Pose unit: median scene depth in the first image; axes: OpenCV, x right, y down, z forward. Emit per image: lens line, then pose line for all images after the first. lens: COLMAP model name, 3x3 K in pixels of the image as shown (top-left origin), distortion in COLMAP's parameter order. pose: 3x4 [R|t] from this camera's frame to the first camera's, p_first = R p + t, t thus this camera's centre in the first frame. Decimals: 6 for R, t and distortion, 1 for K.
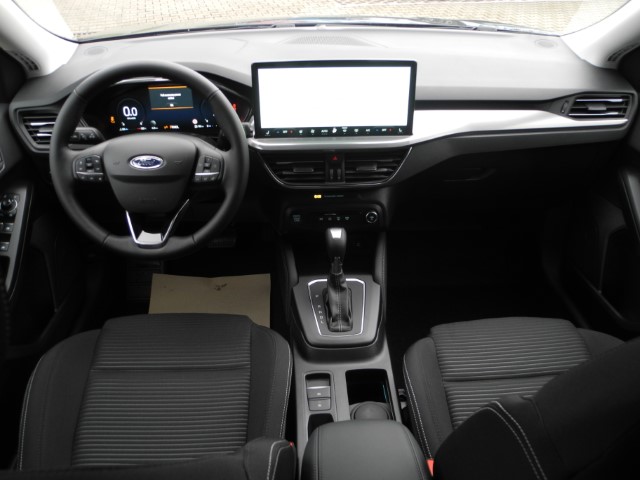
lens RADIAL K [[517.8, 0, 322.5], [0, 517.8, 241.8], [0, 0, 1]] dist [-0.094814, 0.052677]
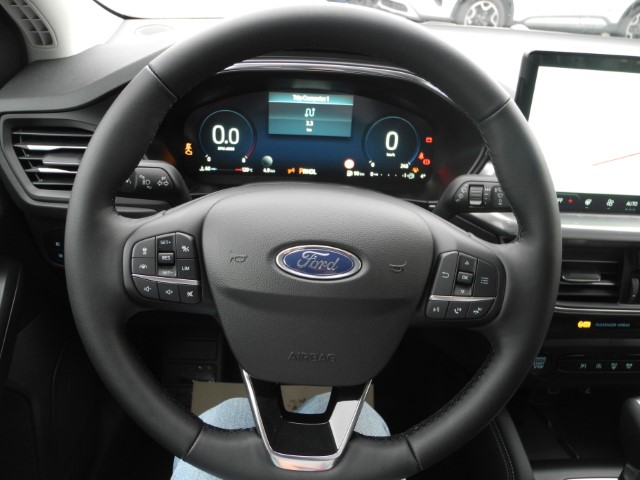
lens RADIAL K [[517.8, 0, 320.1], [0, 517.8, 238.4], [0, 0, 1]] dist [-0.094814, 0.052677]
pose [[0.998165, 0.058412, 0.015986, -0.315758], [-0.056855, 0.994772, -0.084831, -0.127037], [-0.020857, 0.083767, 0.996267, 0.543600]]
